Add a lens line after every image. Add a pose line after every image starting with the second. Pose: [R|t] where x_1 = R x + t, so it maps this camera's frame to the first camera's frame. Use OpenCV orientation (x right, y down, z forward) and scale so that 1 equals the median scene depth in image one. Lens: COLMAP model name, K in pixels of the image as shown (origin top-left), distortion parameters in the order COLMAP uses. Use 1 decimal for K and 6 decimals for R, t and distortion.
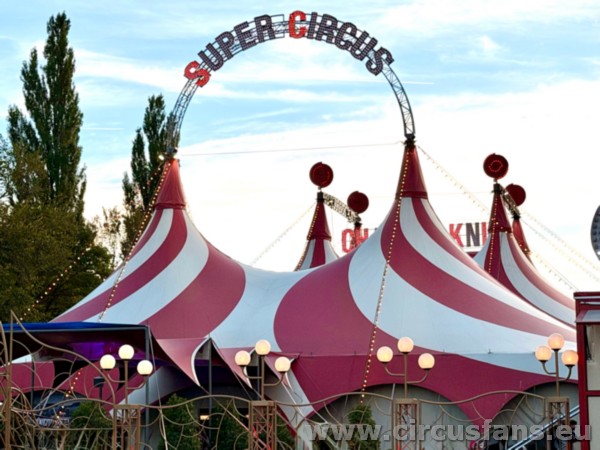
lens RADIAL K [[1362.9, 0, 300.3], [0, 1362.9, 253.7], [0, 0, 1]] dist [0.071958, 0.578964]
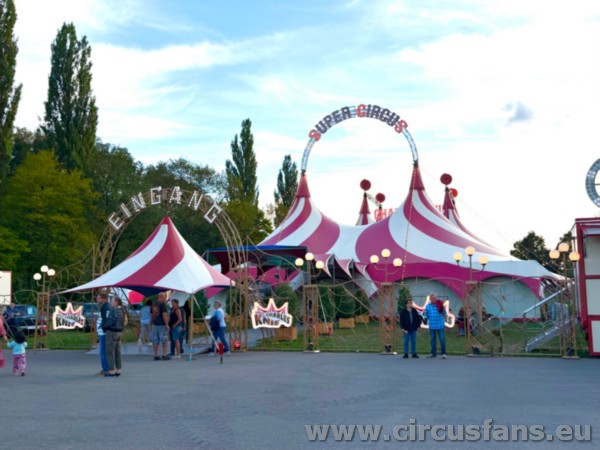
lens RADIAL K [[563.9, 0, 301.3], [0, 563.9, 236.6], [0, 0, 1]] dist [0.105304, -0.000951]
pose [[0.997440, -0.011208, -0.070630, -0.035406], [0.012457, 0.999773, 0.017261, 0.013246], [0.070420, -0.018097, 0.997353, 0.099646]]
